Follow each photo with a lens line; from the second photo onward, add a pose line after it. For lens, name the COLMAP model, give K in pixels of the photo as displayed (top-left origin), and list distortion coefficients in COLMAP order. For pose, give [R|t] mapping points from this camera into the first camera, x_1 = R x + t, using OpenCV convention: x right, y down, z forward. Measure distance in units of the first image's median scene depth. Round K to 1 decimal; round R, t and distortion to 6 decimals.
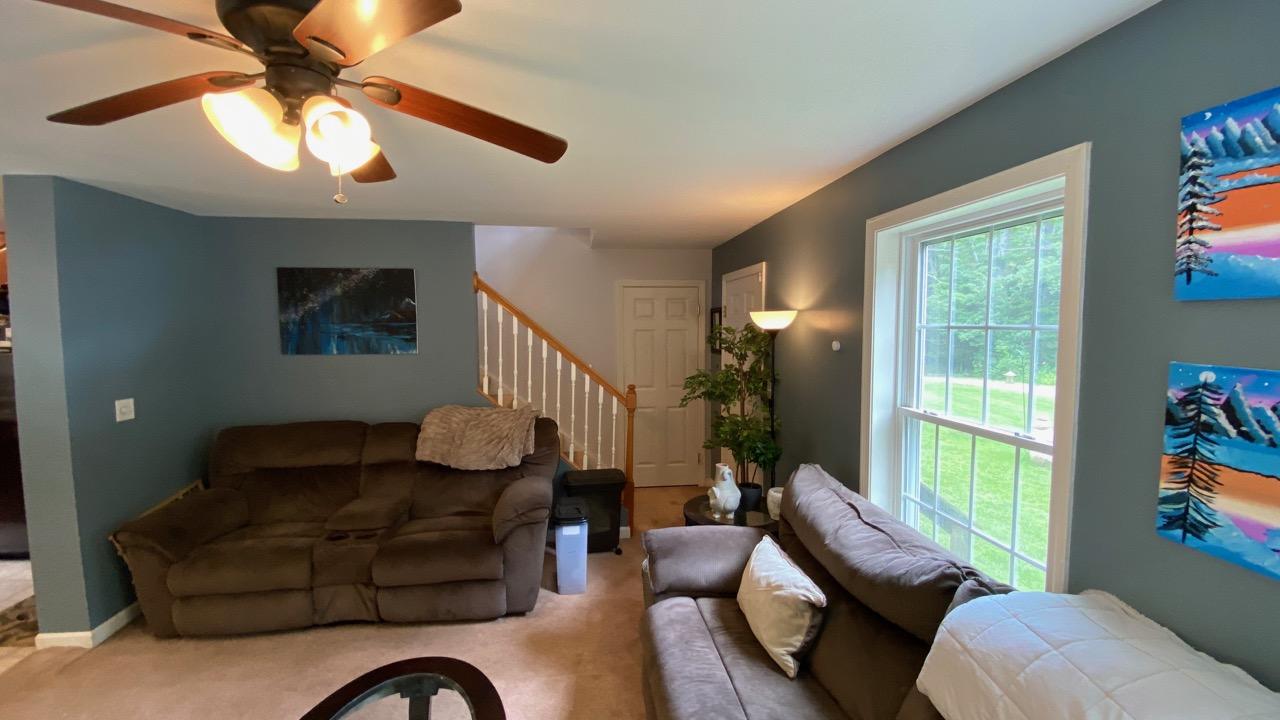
lens RADIAL K [[528.7, 0, 641.7], [0, 528.7, 353.8], [0, 0, 1]] dist [-0.000233, -0.000142]
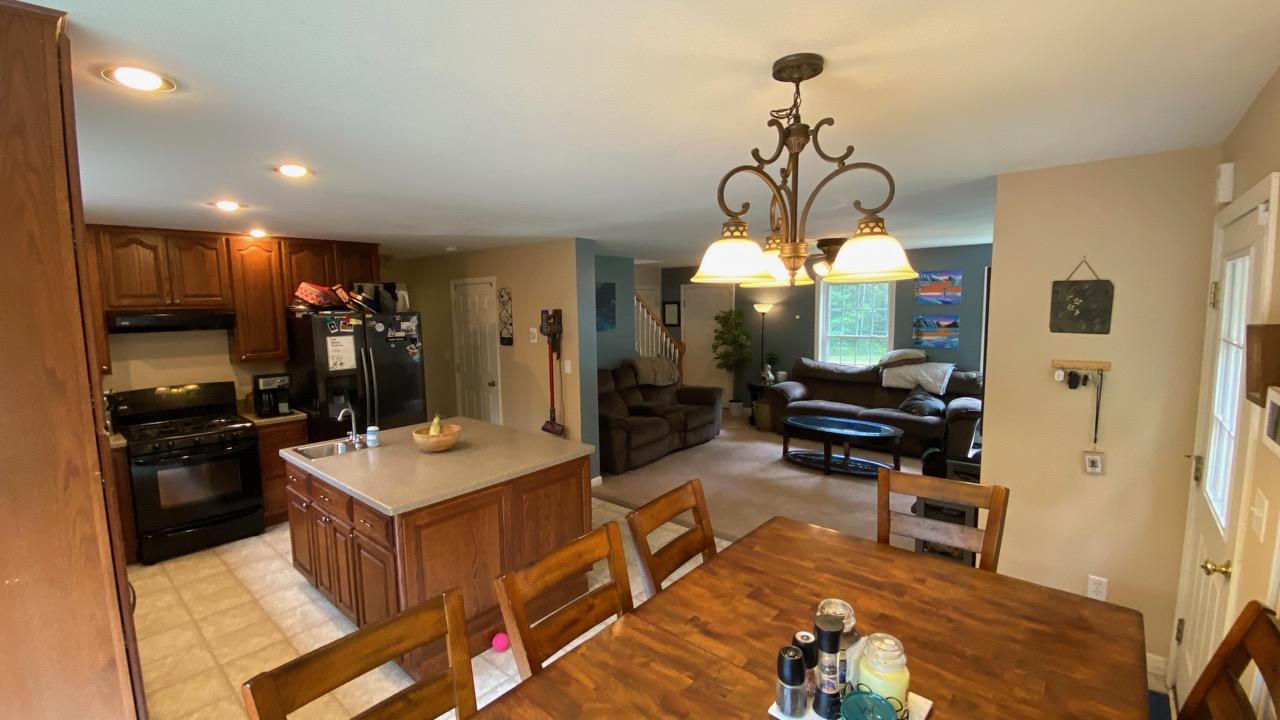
lens RADIAL K [[528.7, 0, 639.4], [0, 528.7, 361.2], [0, 0, 1]] dist [-0.000233, -0.000142]
pose [[0.751004, -0.092586, 0.653774, -2.179983], [0.057694, 0.995535, 0.074711, -0.037522], [-0.657772, -0.018390, 0.752992, -0.582340]]
